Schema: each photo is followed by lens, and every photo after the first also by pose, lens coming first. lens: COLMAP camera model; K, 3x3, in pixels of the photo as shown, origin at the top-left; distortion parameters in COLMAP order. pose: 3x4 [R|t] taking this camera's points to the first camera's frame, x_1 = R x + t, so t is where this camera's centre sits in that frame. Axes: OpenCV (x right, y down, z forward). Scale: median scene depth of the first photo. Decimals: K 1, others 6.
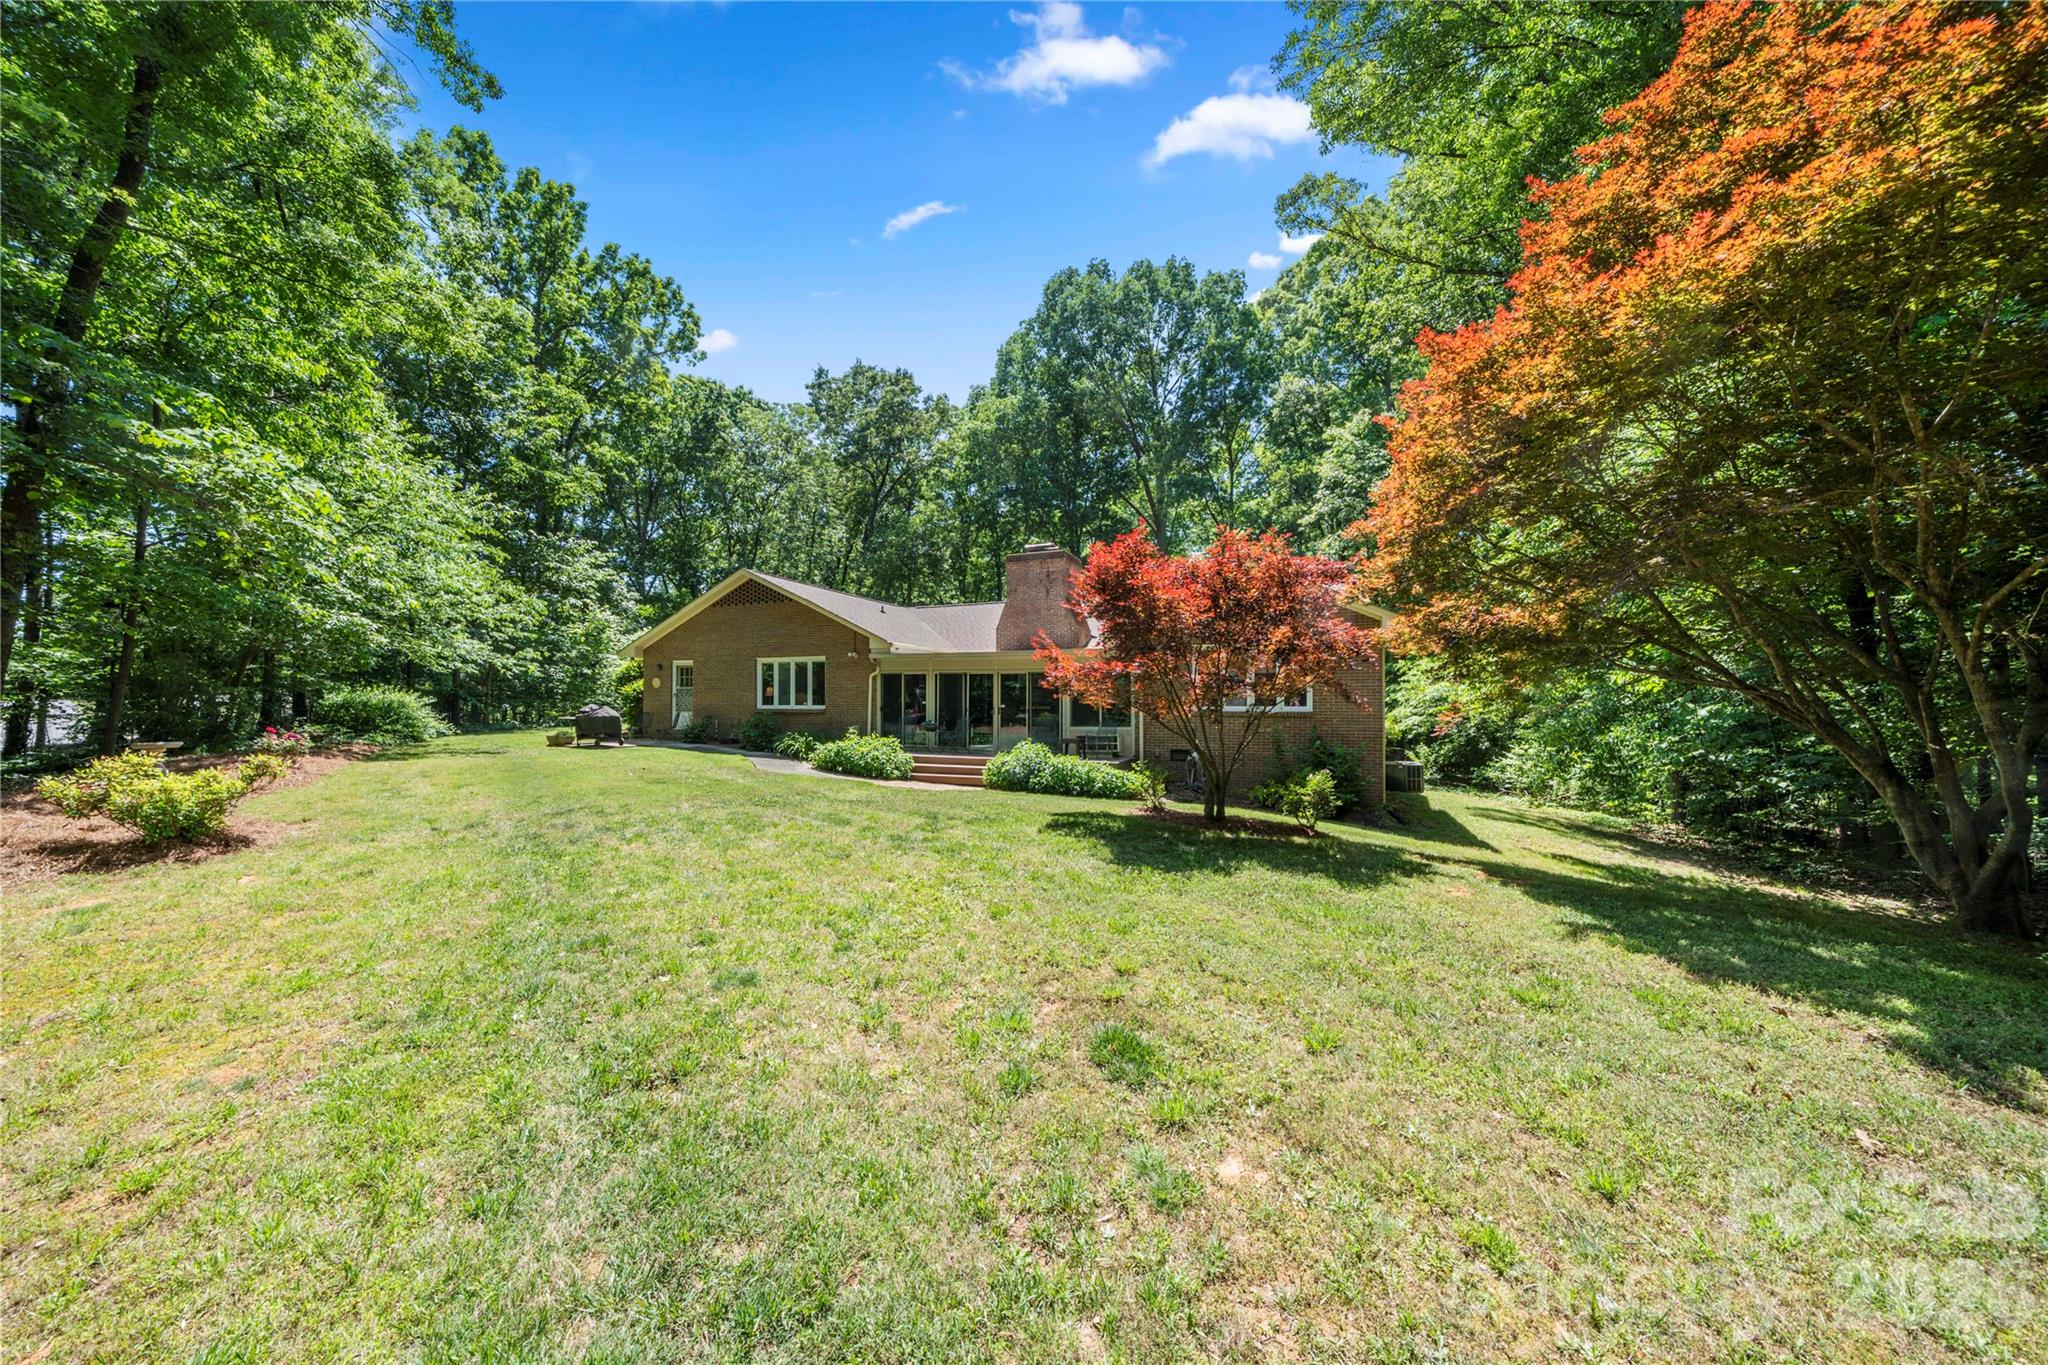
lens RADIAL K [[703.0, 0, 1026.3], [0, 703.0, 684.6], [0, 0, 1]] dist [0.001071, 0.000030]
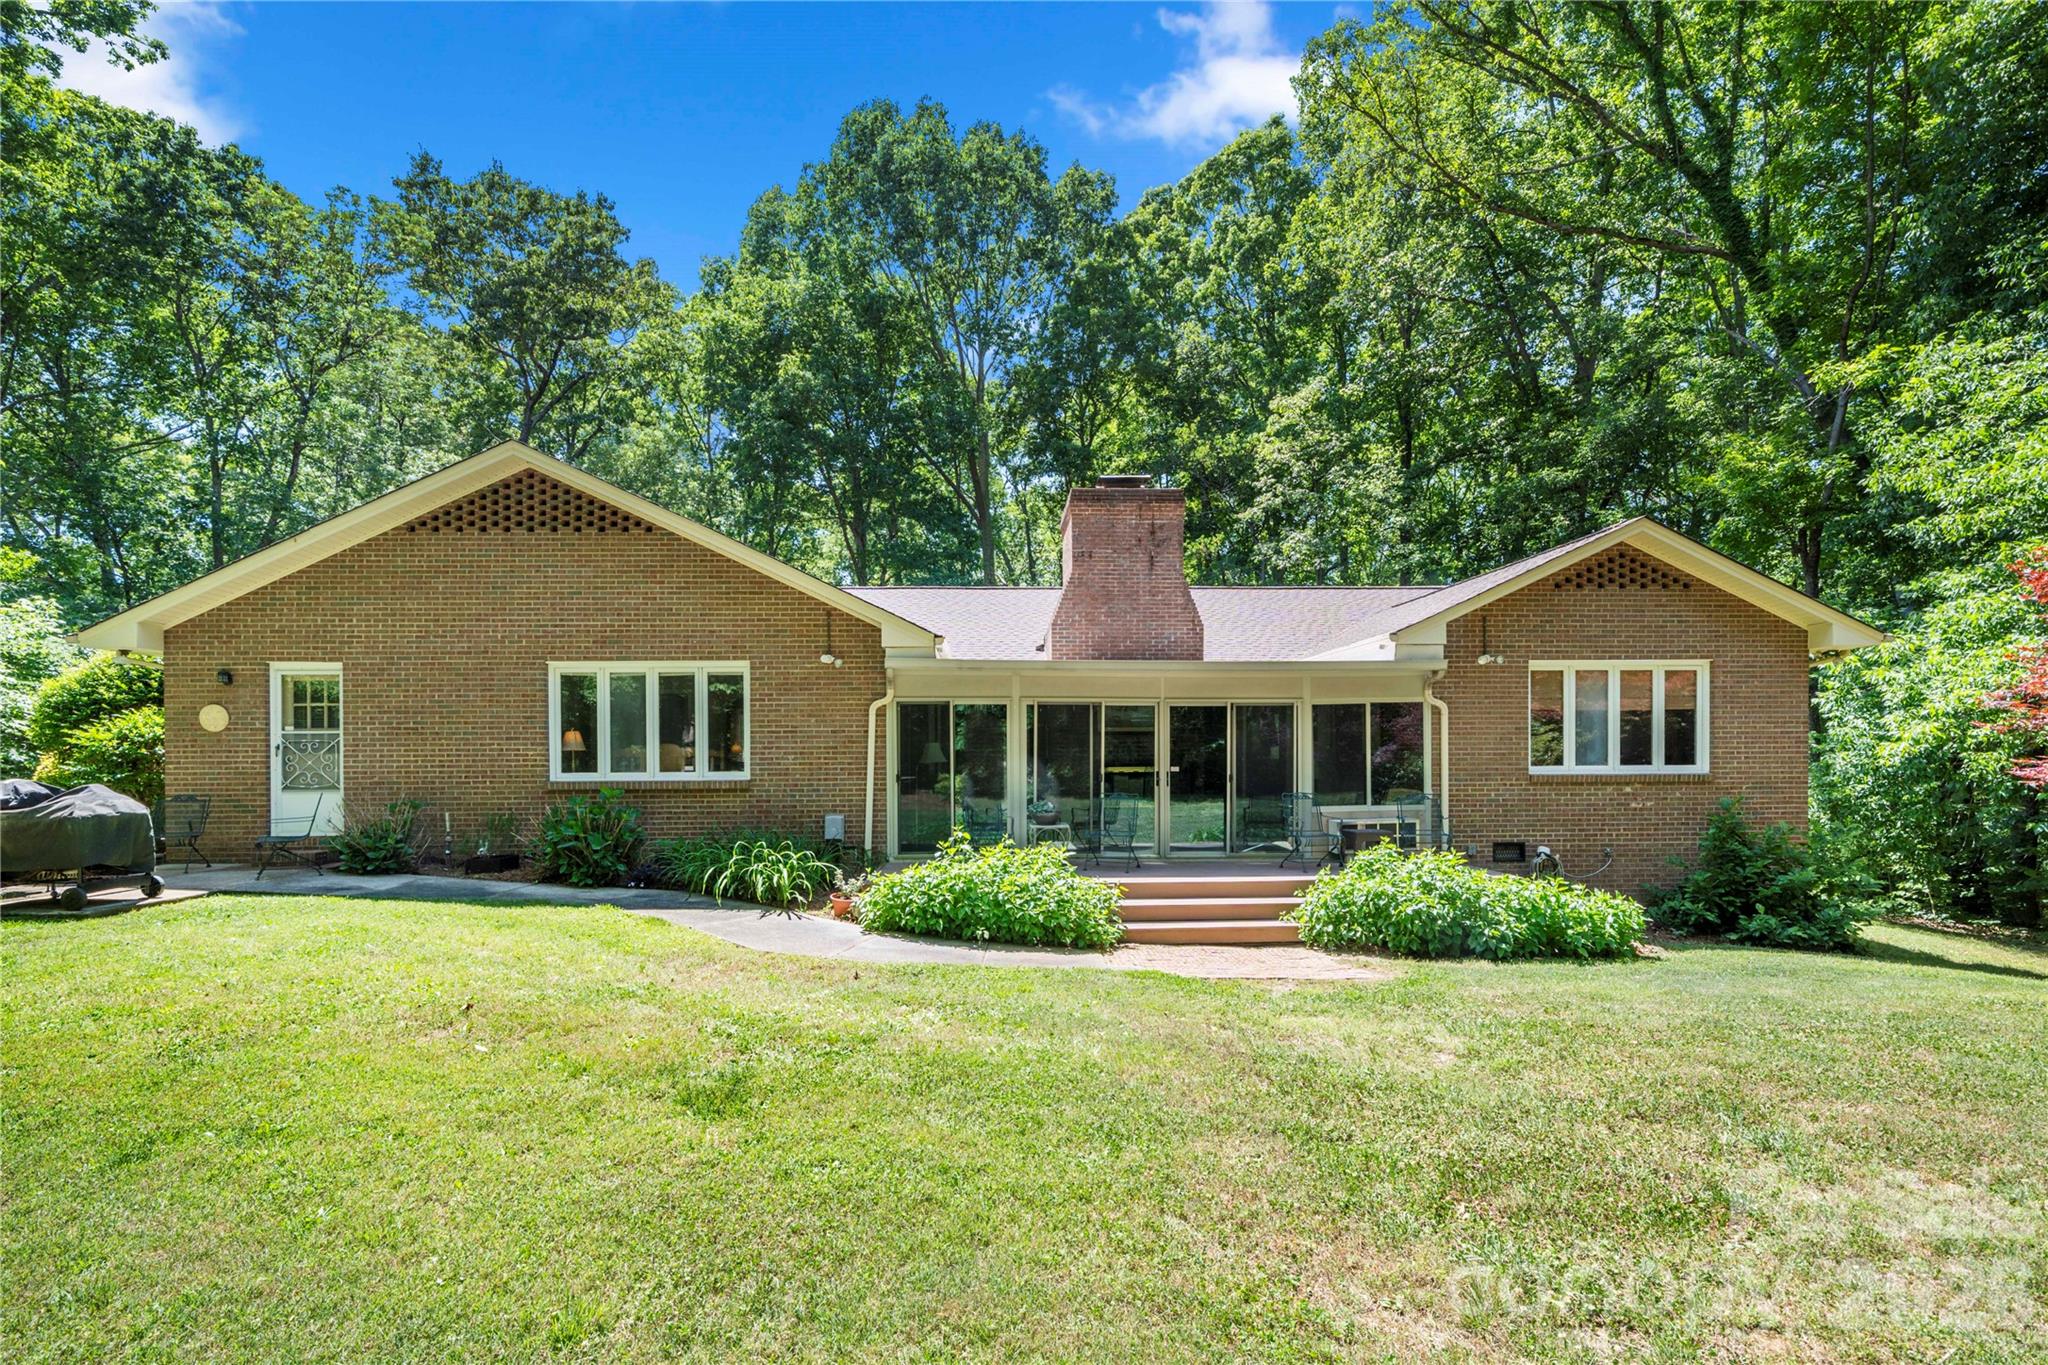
lens RADIAL K [[851.7, 0, 1004.4], [0, 851.7, 743.1], [0, 0, 1]] dist [0.000535, -0.000201]
pose [[0.907617, -0.002752, 0.419790, -0.354897], [-0.003765, 0.999885, 0.014695, 0.002486], [-0.419782, -0.014918, 0.907502, 0.427227]]
